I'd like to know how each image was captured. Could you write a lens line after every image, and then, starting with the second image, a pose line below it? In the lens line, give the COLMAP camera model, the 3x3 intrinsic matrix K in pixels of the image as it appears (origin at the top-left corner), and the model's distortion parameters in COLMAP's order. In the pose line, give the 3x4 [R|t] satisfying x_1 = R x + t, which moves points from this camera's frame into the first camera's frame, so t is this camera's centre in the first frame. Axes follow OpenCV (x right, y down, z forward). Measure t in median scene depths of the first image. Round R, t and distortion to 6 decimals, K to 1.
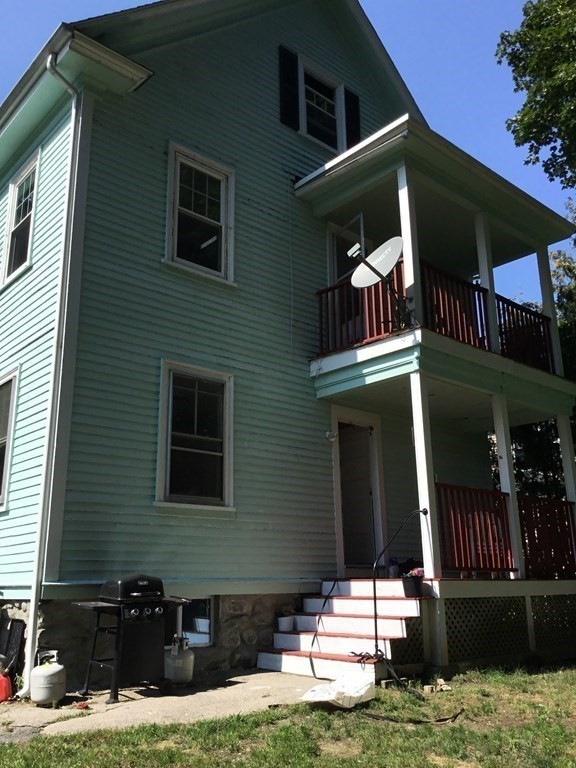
lens RADIAL K [[692.9, 0, 288.0], [0, 692.9, 384.0], [0, 0, 1]] dist [0.130117, -0.288214]
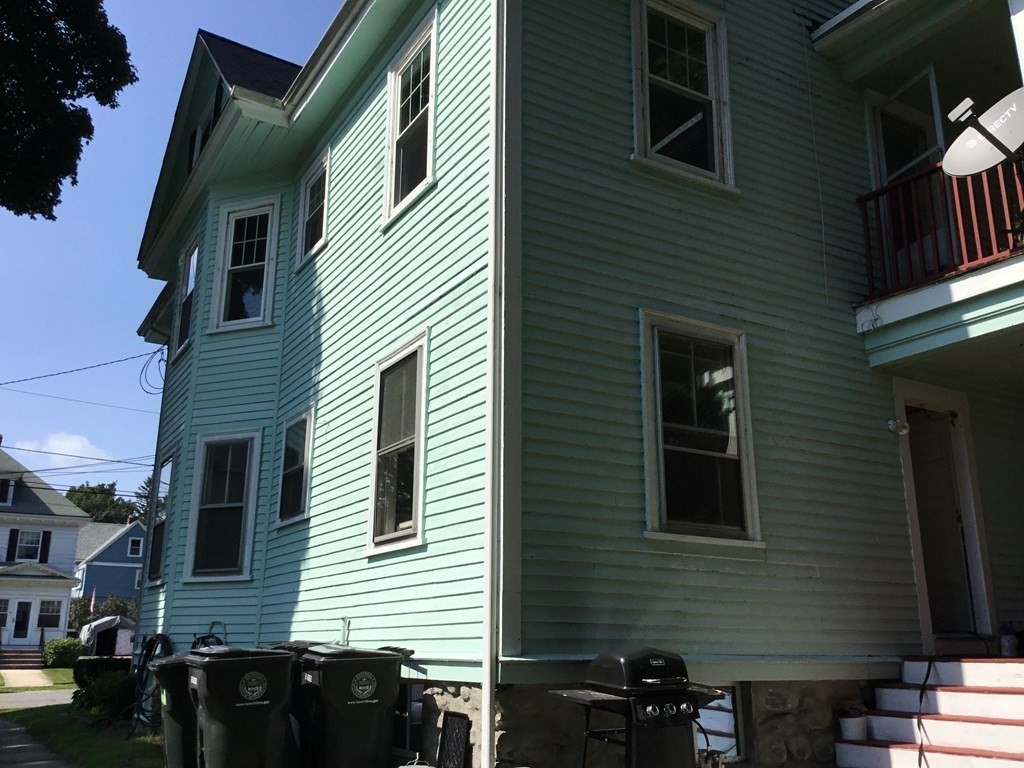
lens RADIAL K [[923.9, 0, 512.0], [0, 923.9, 384.0], [0, 0, 1]] dist [0.130117, -0.288214]
pose [[0.983677, -0.033344, -0.176826, -0.142587], [0.034245, 0.999411, 0.002050, 0.025956], [0.176654, -0.008072, 0.984240, 0.134383]]
